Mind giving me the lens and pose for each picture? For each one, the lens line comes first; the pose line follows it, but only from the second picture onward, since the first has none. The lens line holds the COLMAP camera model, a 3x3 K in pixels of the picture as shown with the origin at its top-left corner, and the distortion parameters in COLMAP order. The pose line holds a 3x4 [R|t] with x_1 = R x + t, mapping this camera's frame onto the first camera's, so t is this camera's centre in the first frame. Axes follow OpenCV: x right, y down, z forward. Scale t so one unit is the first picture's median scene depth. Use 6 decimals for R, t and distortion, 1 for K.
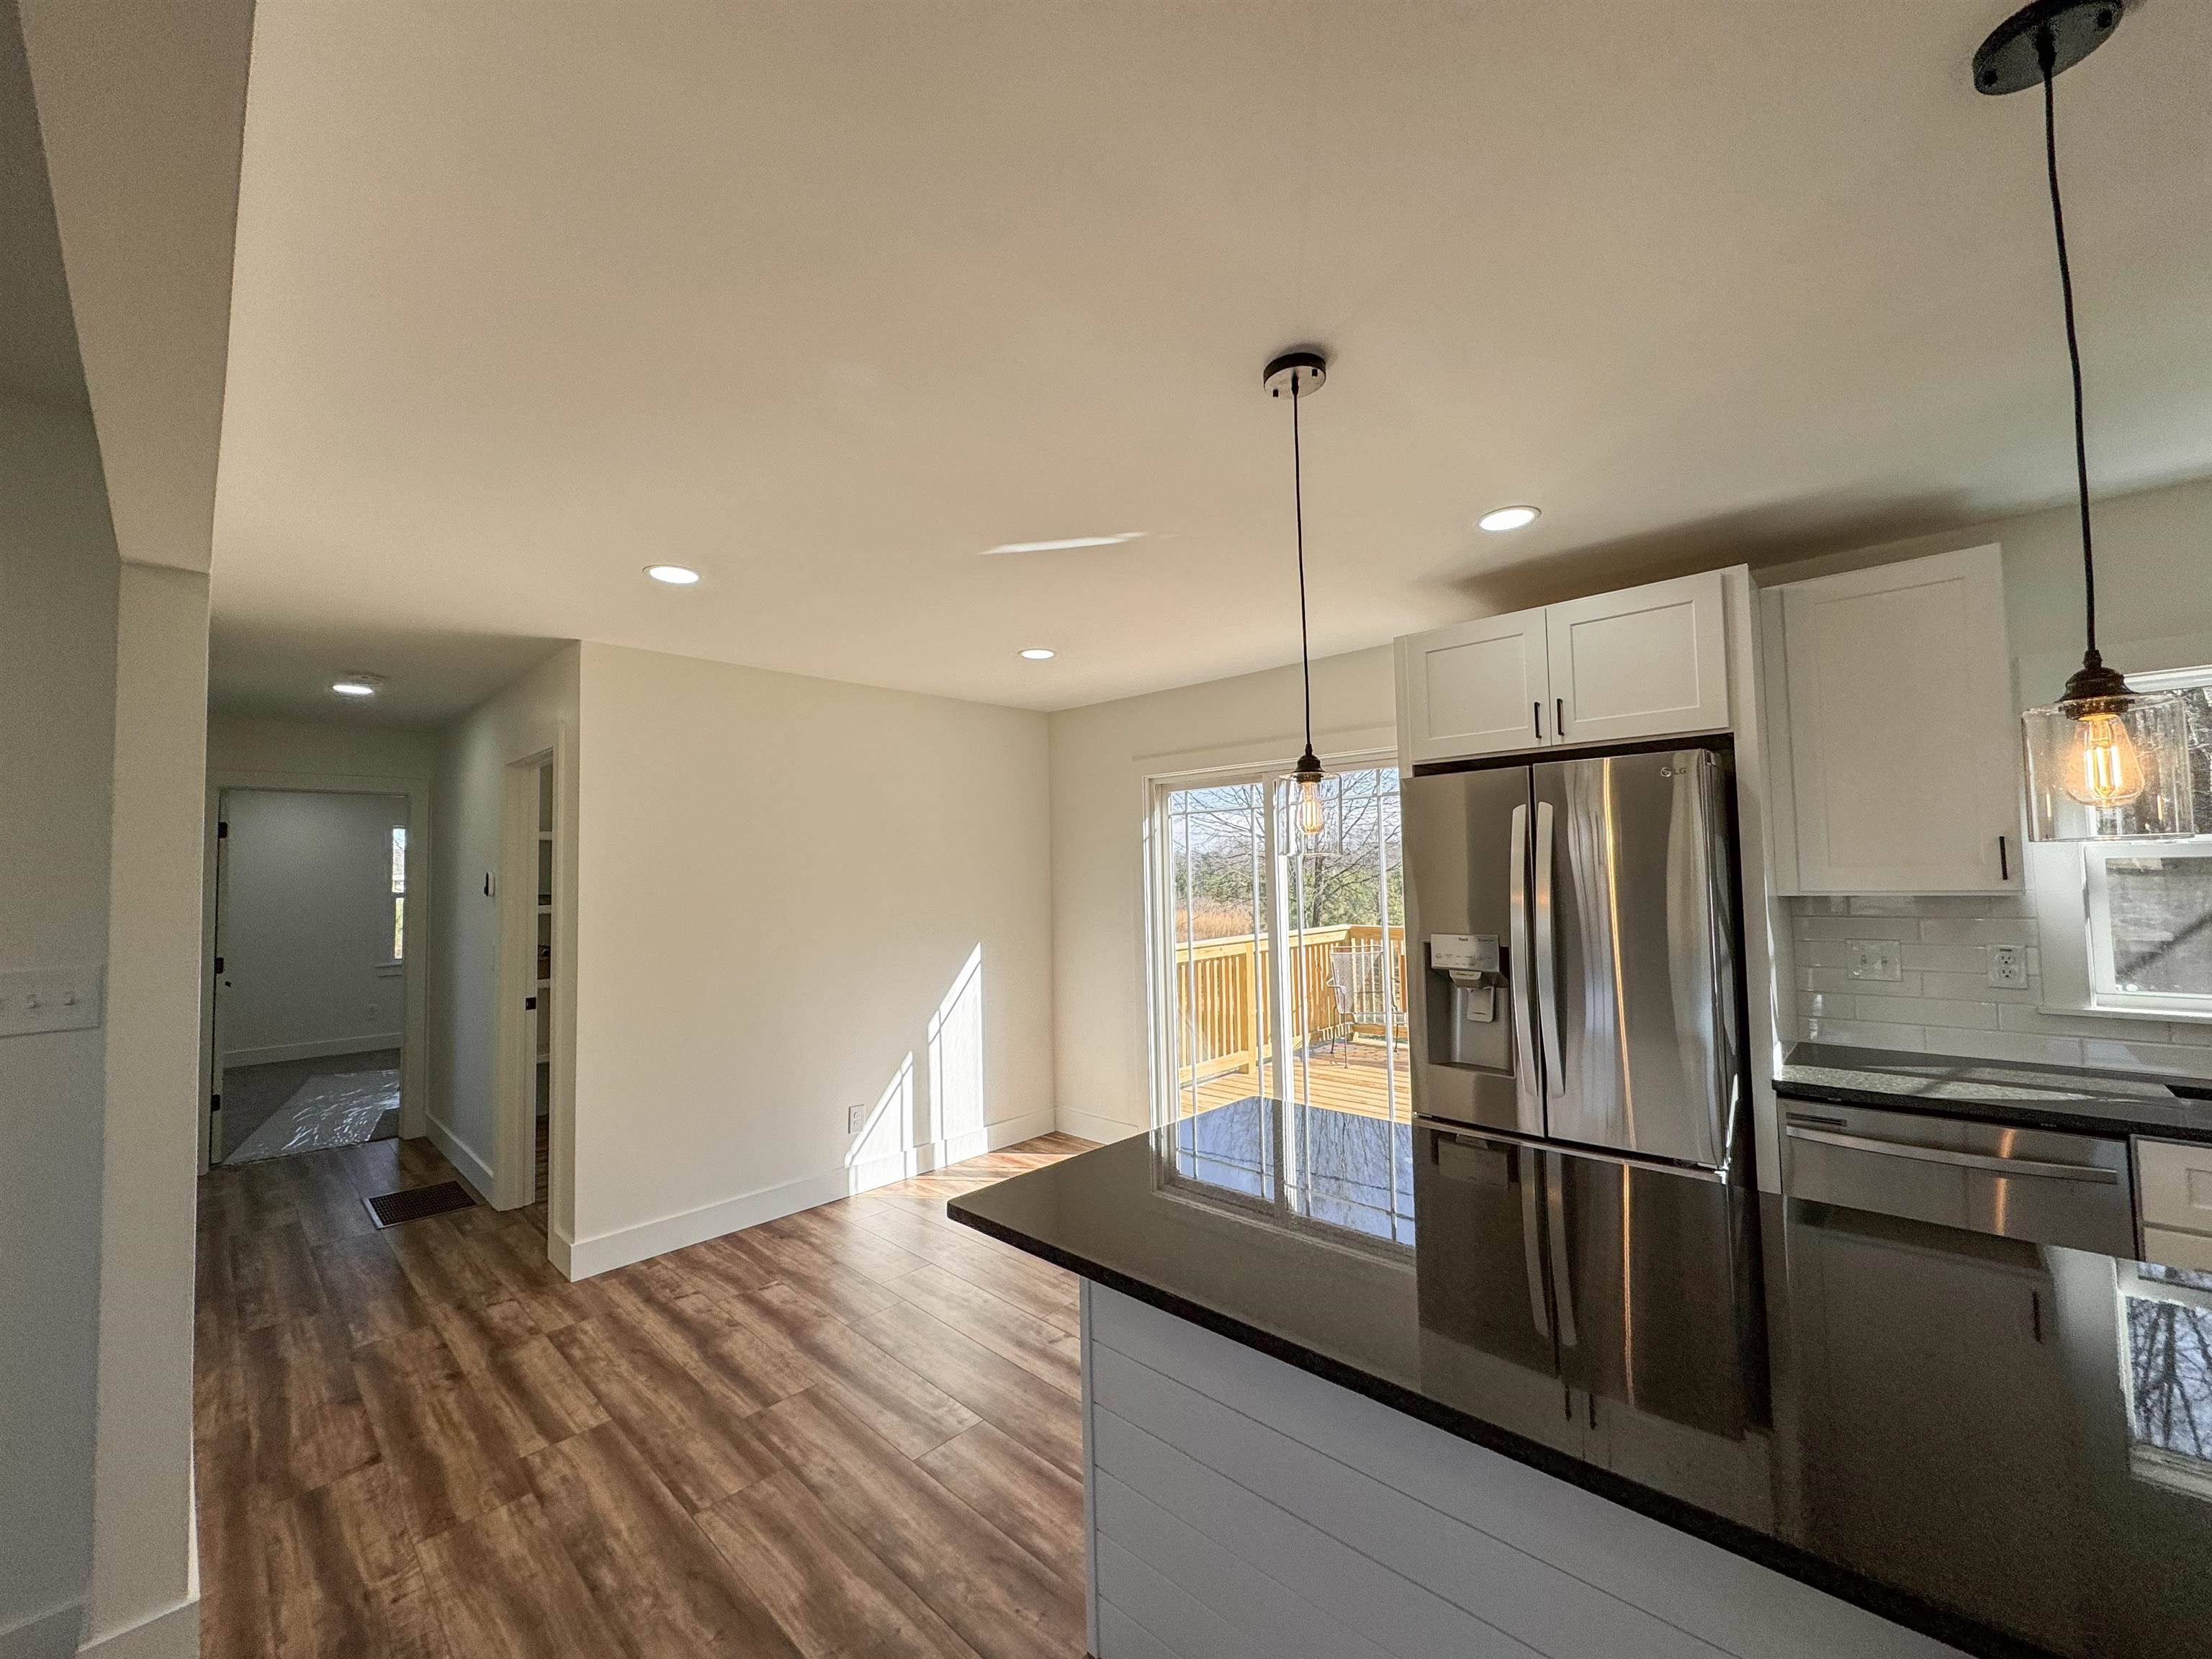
lens RADIAL K [[879.3, 0, 1092.7], [0, 879.3, 835.6], [0, 0, 1]] dist [0.000750, 0.000095]
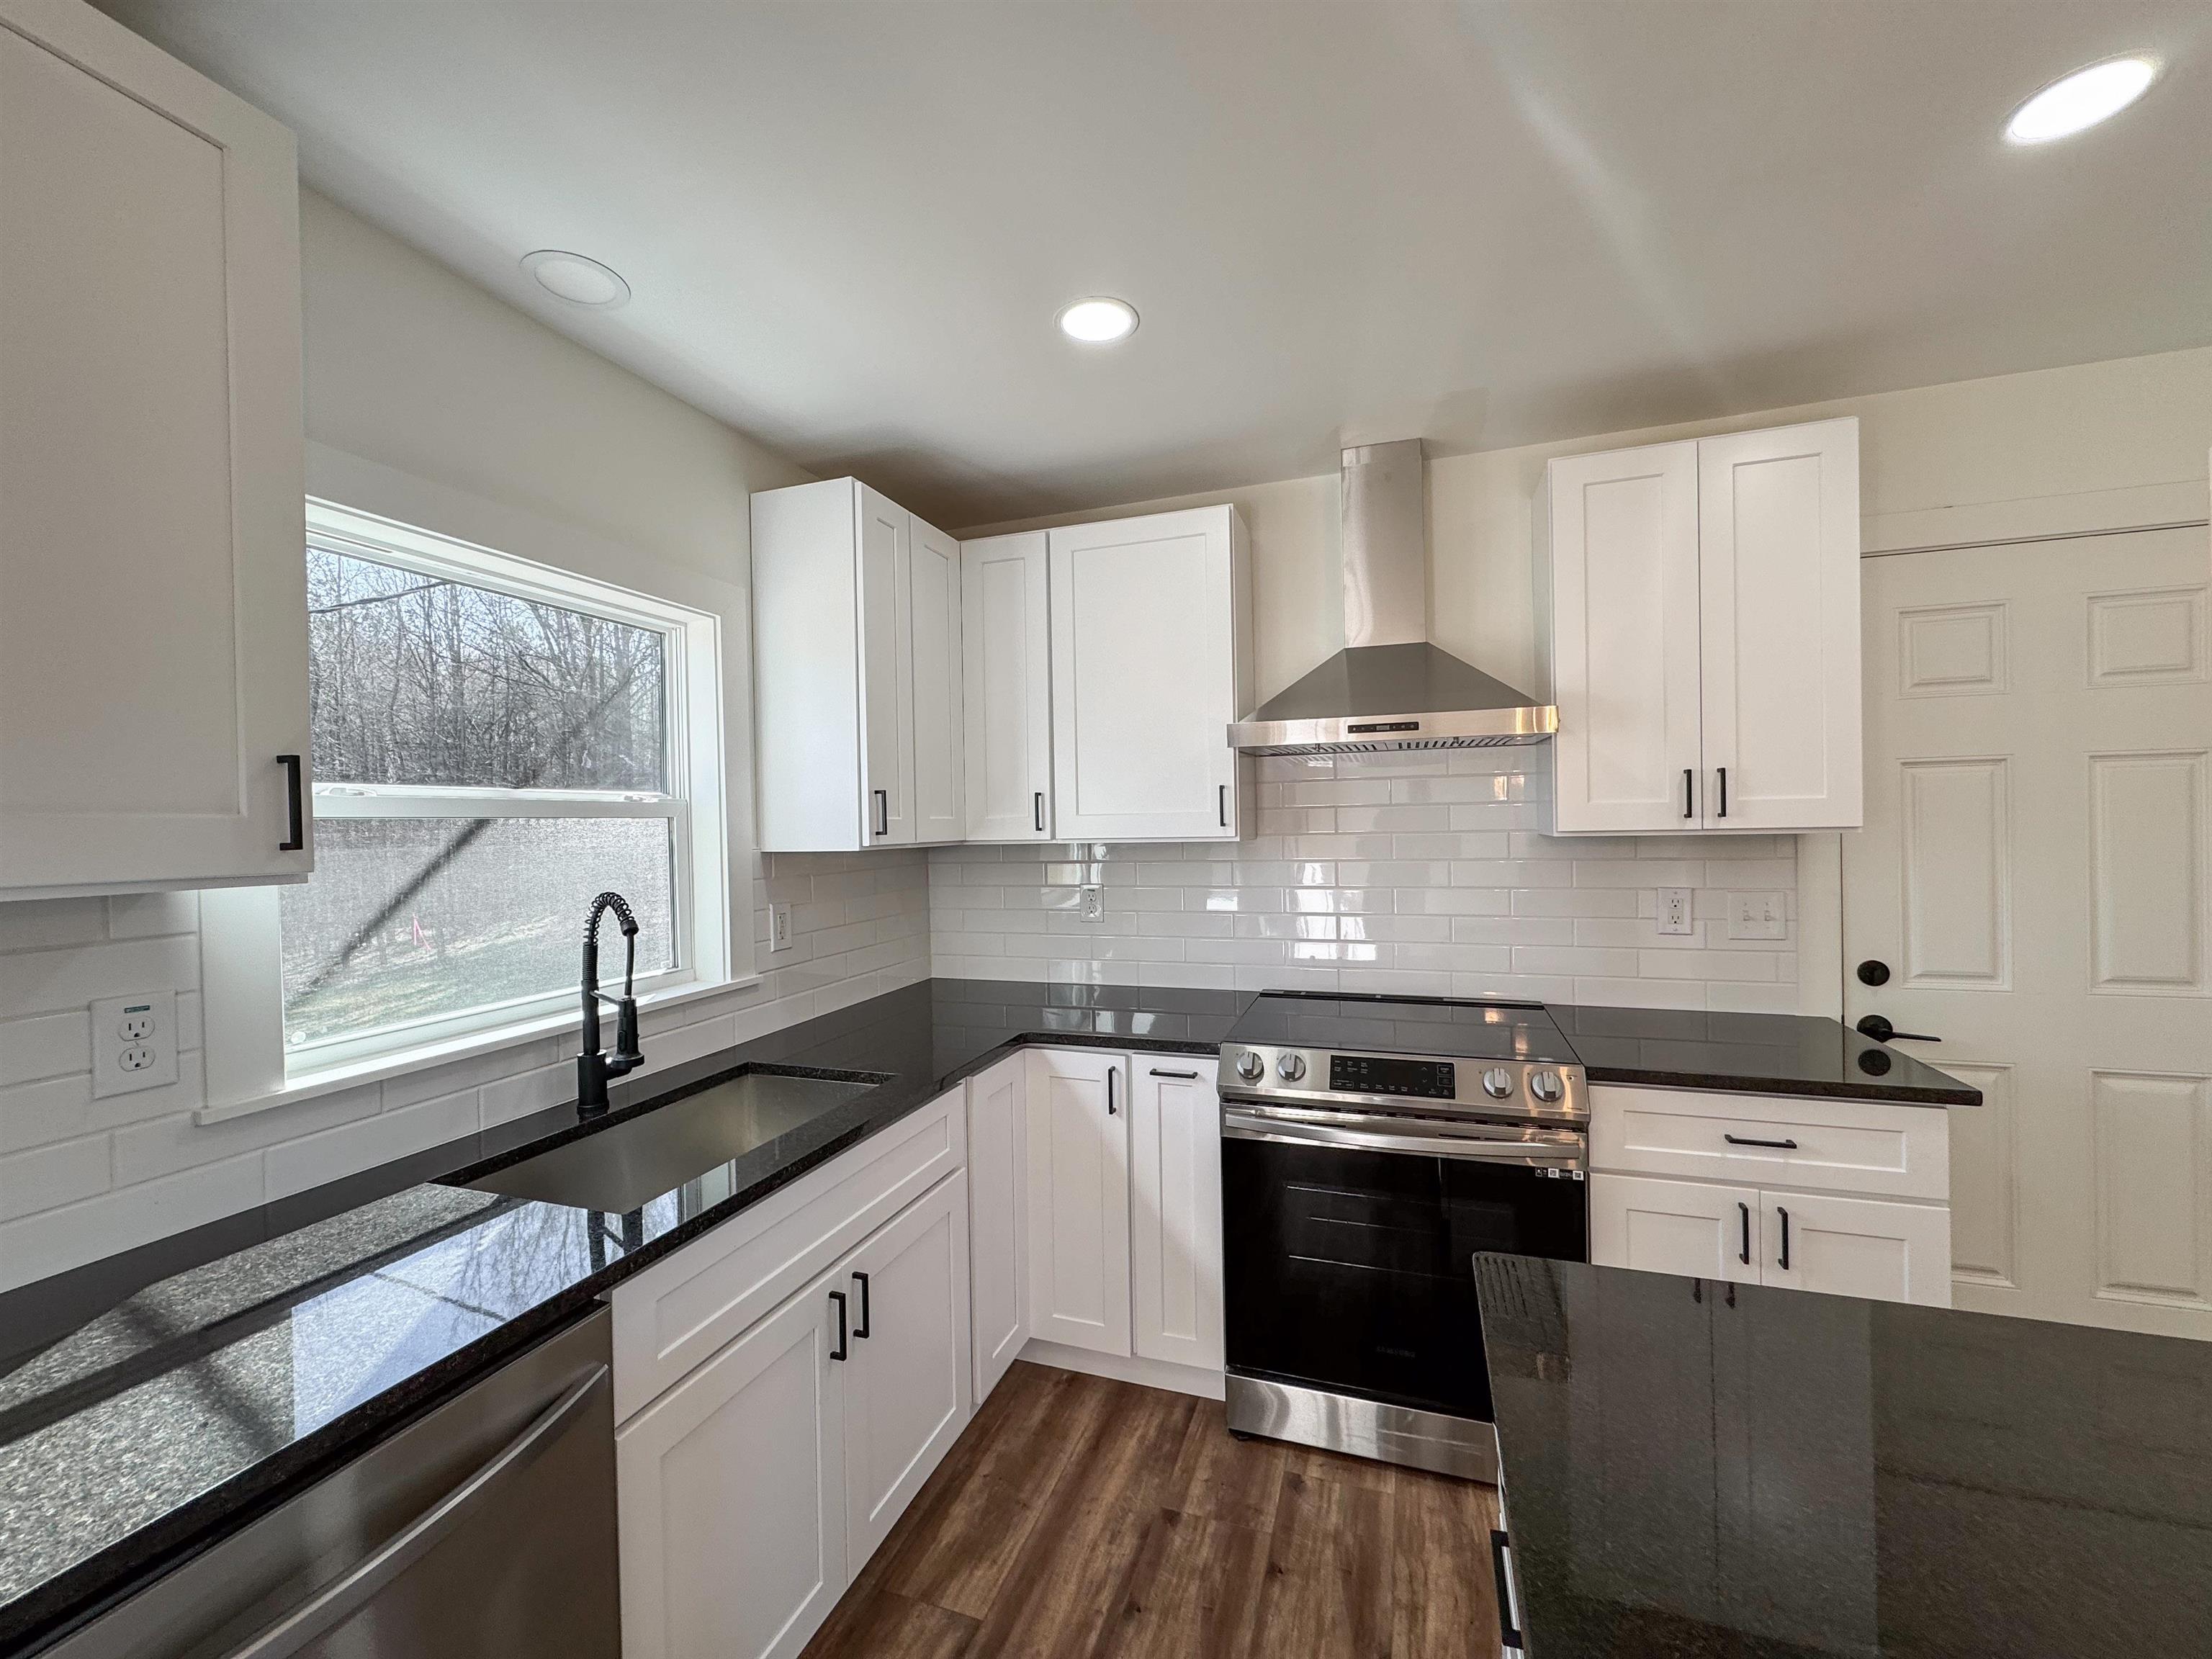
lens RADIAL K [[879.3, 0, 1111.5], [0, 879.3, 833.8], [0, 0, 1]] dist [0.000750, 0.000095]
pose [[-0.420599, 0.019710, 0.907032, 0.401913], [-0.010923, 0.999582, -0.026786, 0.044530], [-0.907181, -0.021173, -0.420208, 0.730092]]
